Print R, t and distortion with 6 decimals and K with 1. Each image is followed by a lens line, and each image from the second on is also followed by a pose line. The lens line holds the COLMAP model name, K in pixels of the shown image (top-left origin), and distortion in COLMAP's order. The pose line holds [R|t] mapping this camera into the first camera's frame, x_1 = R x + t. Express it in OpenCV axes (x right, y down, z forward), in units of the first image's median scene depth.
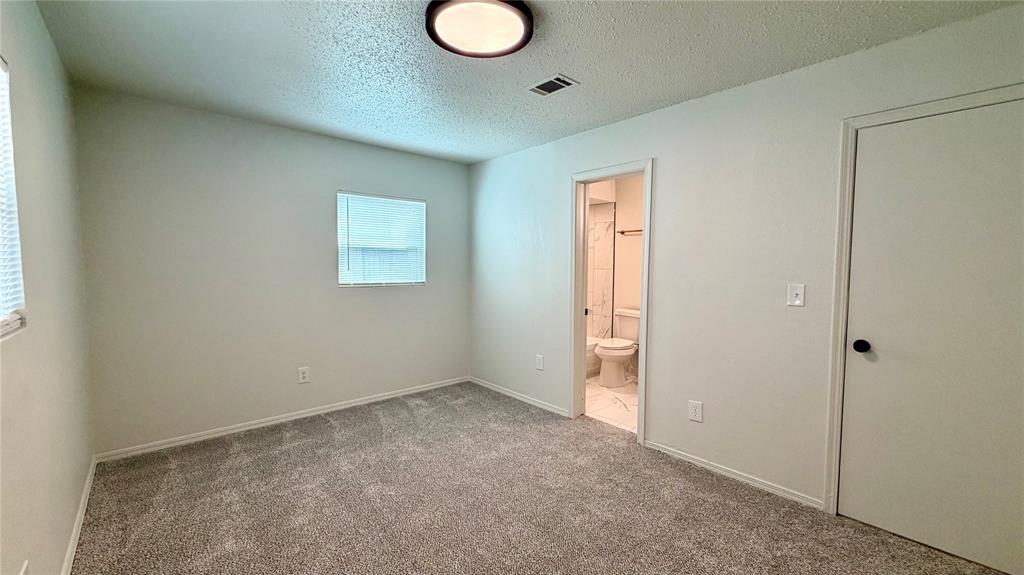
lens RADIAL K [[409.3, 0, 516.1], [0, 409.3, 289.0], [0, 0, 1]] dist [-0.000471, -0.000053]
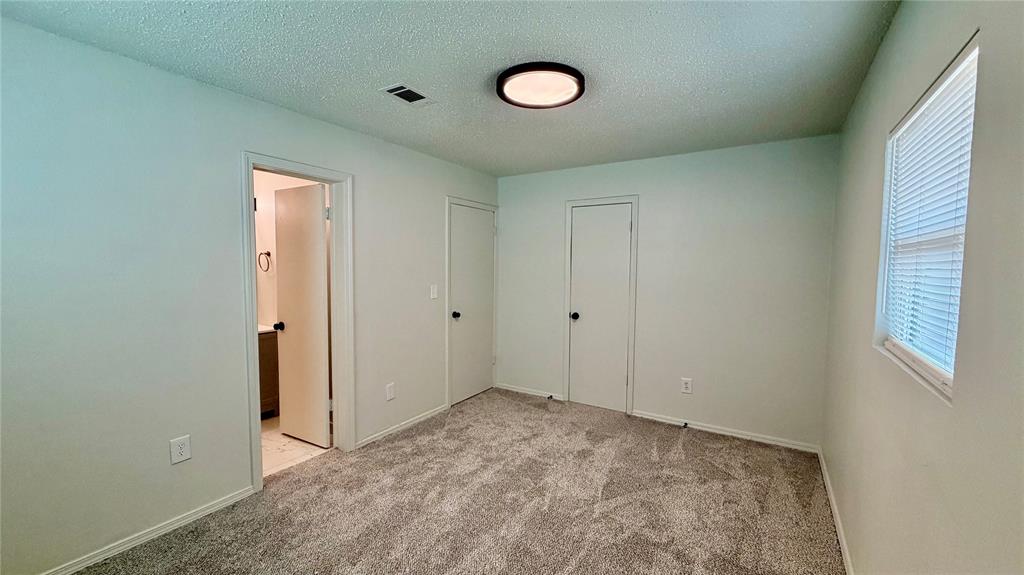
lens RADIAL K [[409.3, 0, 516.1], [0, 409.3, 289.0], [0, 0, 1]] dist [-0.000471, -0.000053]
pose [[-0.280890, -0.071222, 0.957094, -0.743897], [0.039434, 0.995544, 0.085656, -0.094754], [-0.958930, 0.061802, -0.276830, 0.840490]]
